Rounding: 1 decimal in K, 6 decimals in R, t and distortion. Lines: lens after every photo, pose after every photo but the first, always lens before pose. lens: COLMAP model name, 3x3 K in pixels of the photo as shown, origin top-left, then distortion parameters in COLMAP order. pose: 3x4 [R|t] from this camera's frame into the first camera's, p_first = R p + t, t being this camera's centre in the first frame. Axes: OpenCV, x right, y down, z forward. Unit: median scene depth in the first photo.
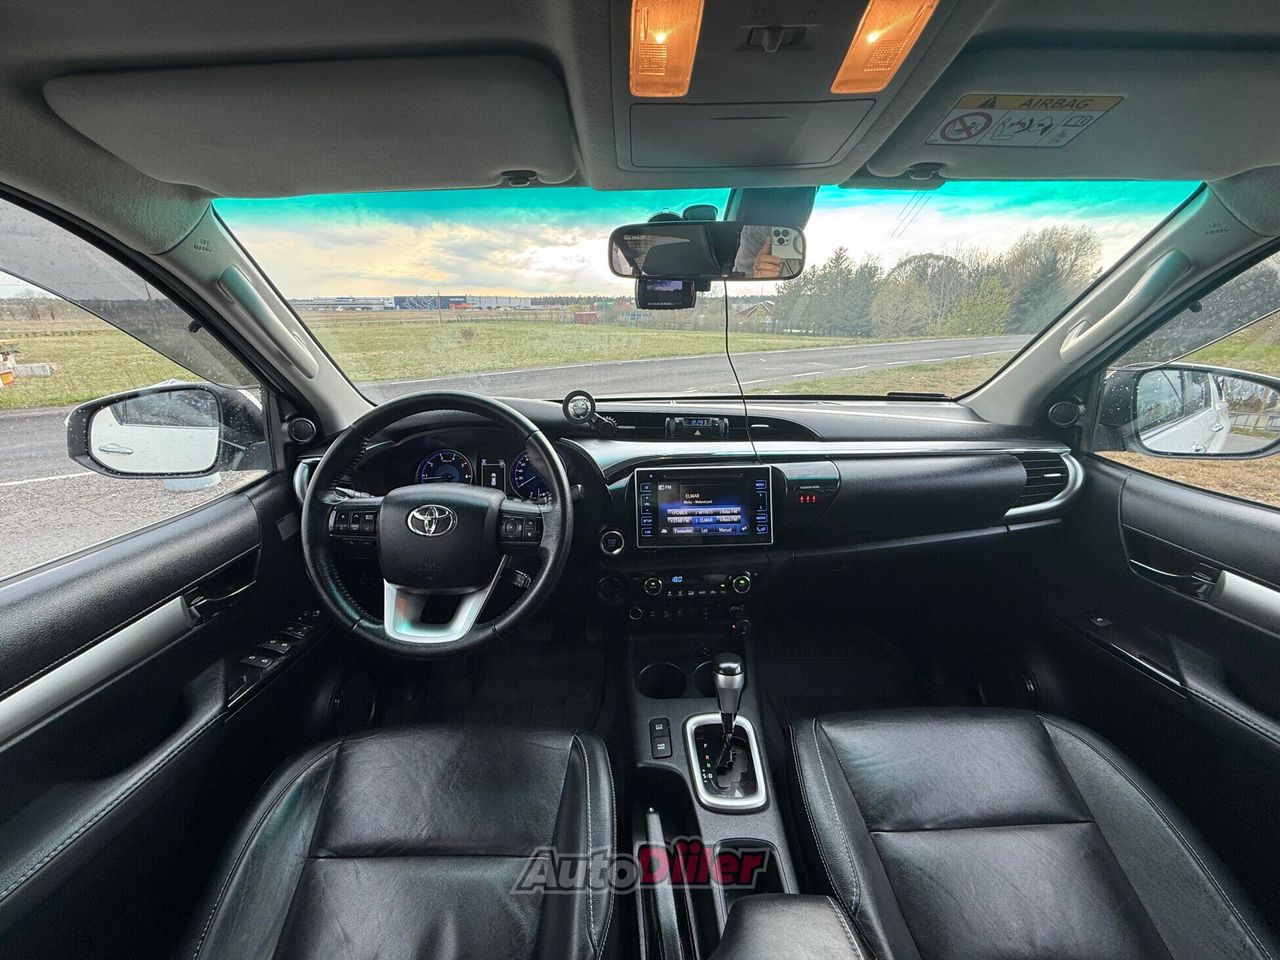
lens RADIAL K [[506.5, 0, 637.3], [0, 506.5, 480.3], [0, 0, 1]] dist [0.001206, -0.000236]
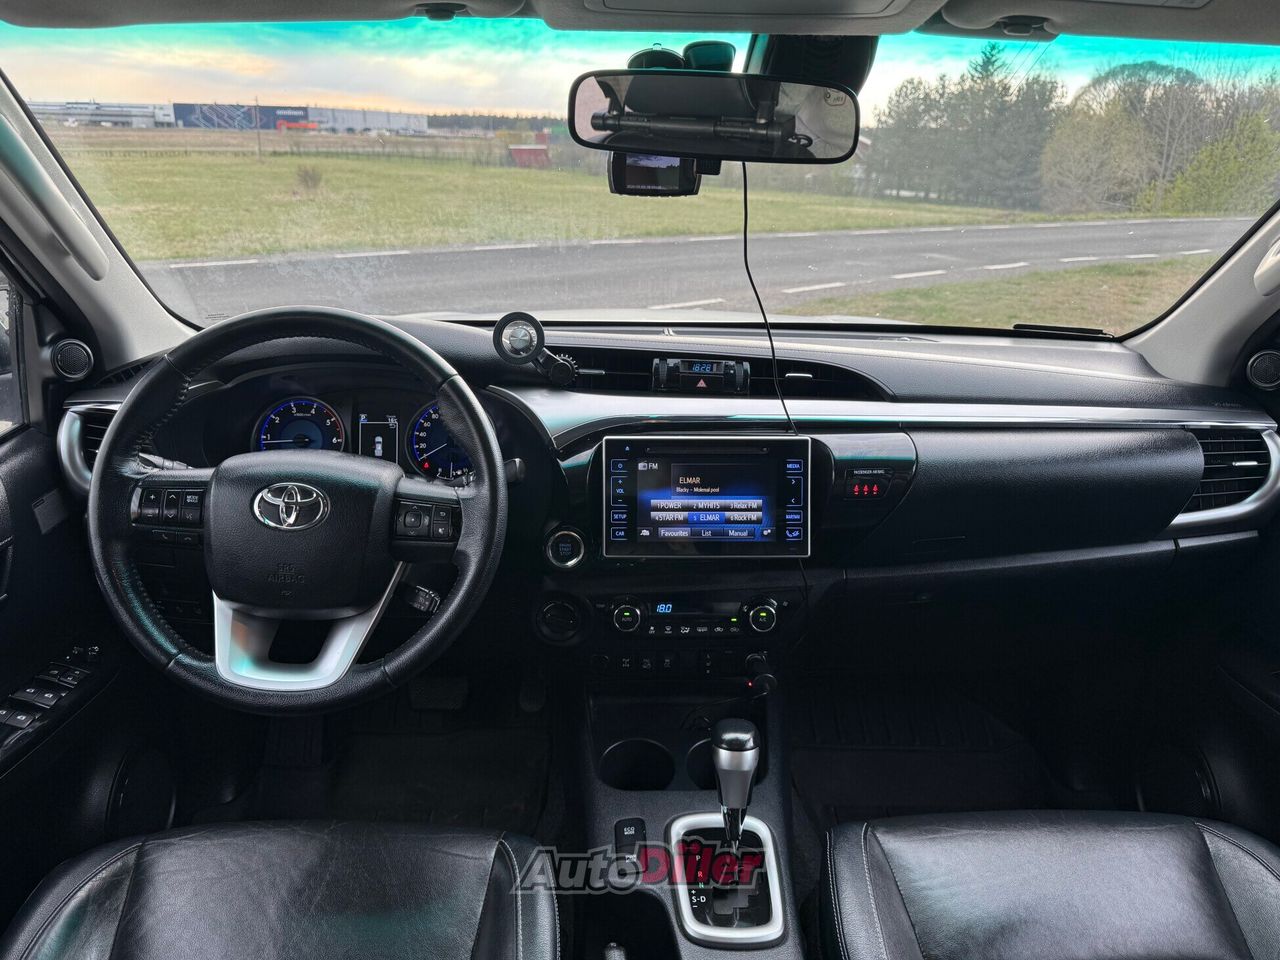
lens RADIAL K [[967.3, 0, 645.6], [0, 967.3, 483.3], [0, 0, 1]] dist [0.058960, -0.082949]
pose [[0.999215, 0.026674, 0.029305, 0.015177], [-0.027478, 0.999248, 0.027353, 0.001936], [-0.028553, -0.028137, 0.999196, -0.248611]]
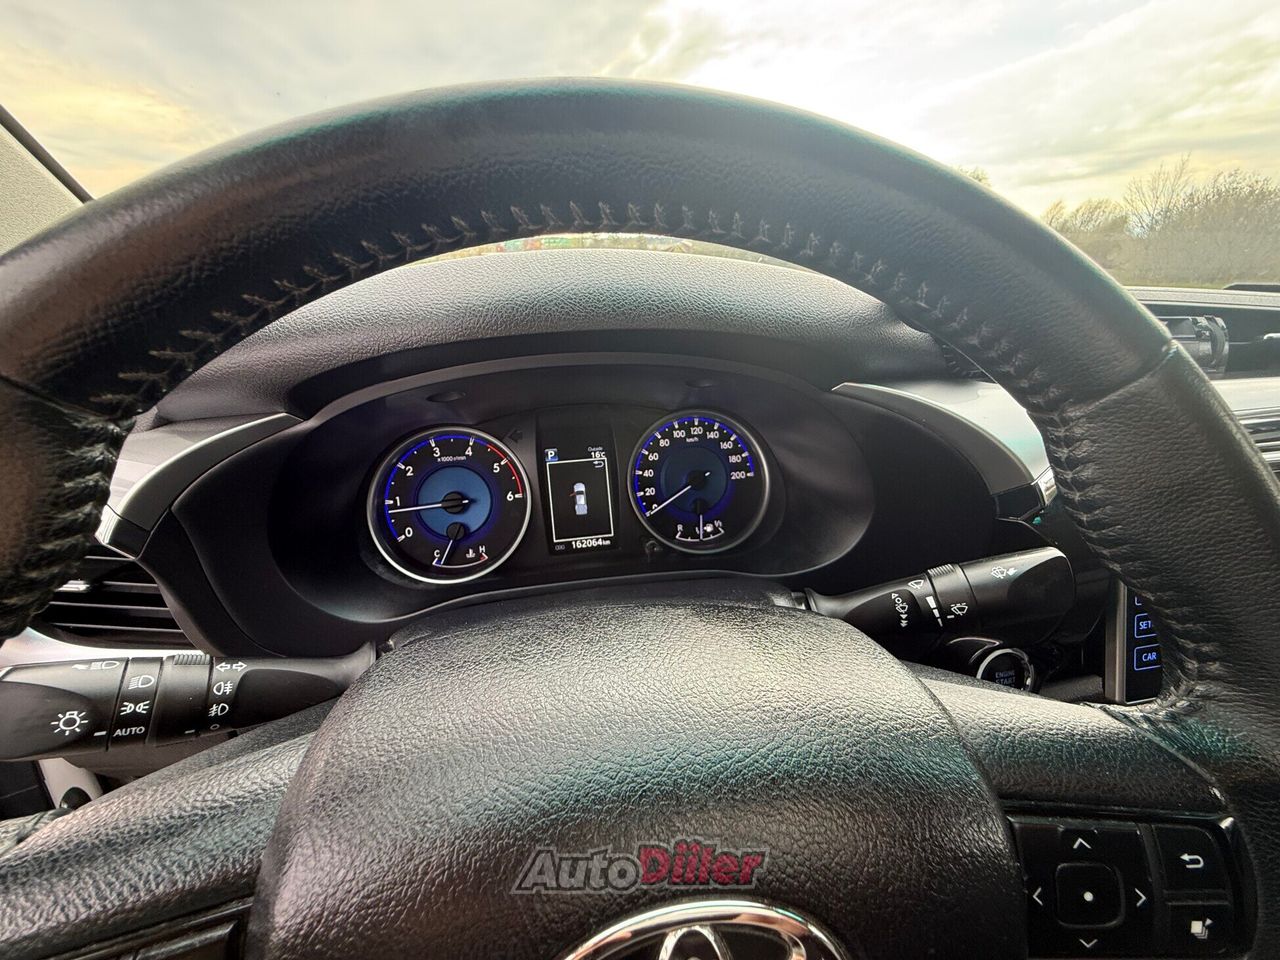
lens RADIAL K [[506.5, 0, 637.3], [0, 506.5, 480.3], [0, 0, 1]] dist [0.001206, -0.000236]
pose [[0.985774, -0.064167, 0.155344, -0.350723], [0.048021, 0.993254, 0.105547, -0.064878], [-0.161069, -0.096585, 0.982206, 0.709900]]
